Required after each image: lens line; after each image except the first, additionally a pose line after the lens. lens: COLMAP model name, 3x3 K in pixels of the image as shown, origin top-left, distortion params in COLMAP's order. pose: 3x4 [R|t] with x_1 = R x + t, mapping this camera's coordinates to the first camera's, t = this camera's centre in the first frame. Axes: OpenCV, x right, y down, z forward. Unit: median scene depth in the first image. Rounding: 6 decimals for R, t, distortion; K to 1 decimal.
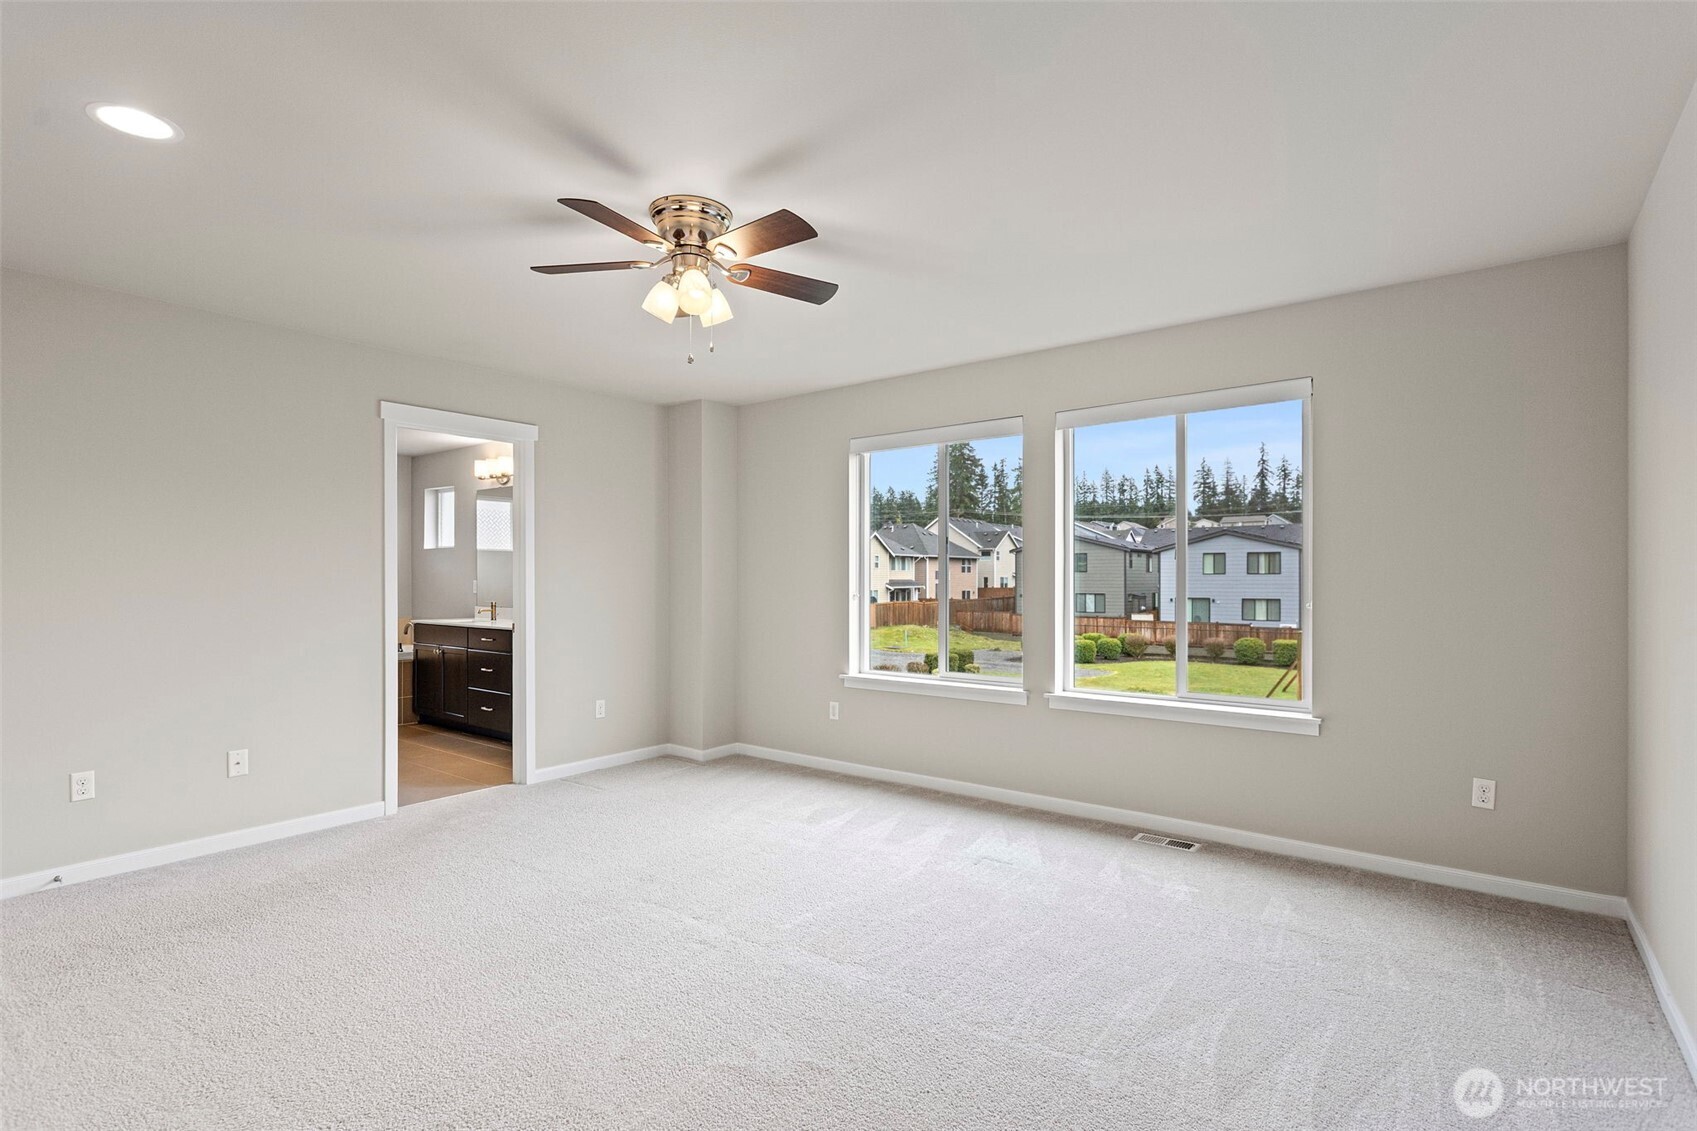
lens RADIAL K [[841.7, 0, 854.6], [0, 841.7, 577.4], [0, 0, 1]] dist [-0.007258, -0.000346]
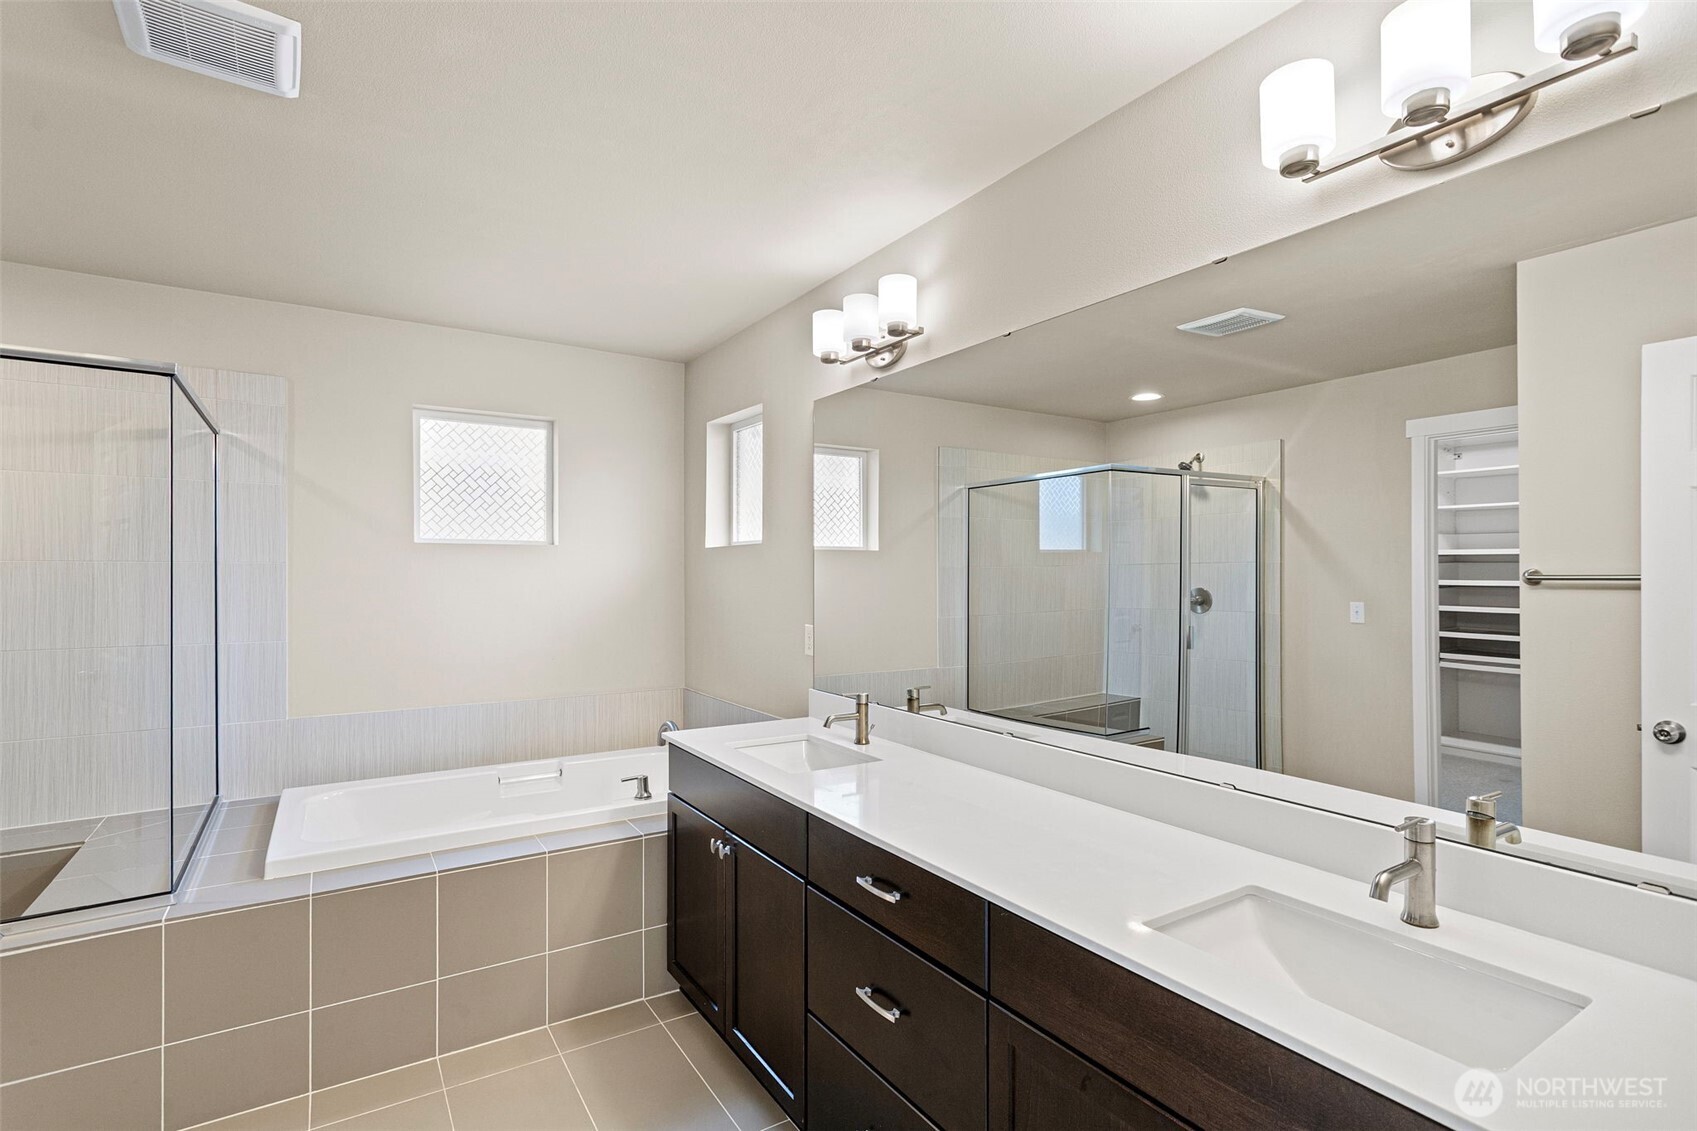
lens RADIAL K [[841.7, 0, 847.1], [0, 841.7, 565.0], [0, 0, 1]] dist [-0.007258, -0.000346]
pose [[0.943504, -0.002511, -0.331351, -0.277480], [-0.000328, 0.999964, -0.008511, -0.020037], [0.331361, 0.008139, 0.943469, 0.576304]]
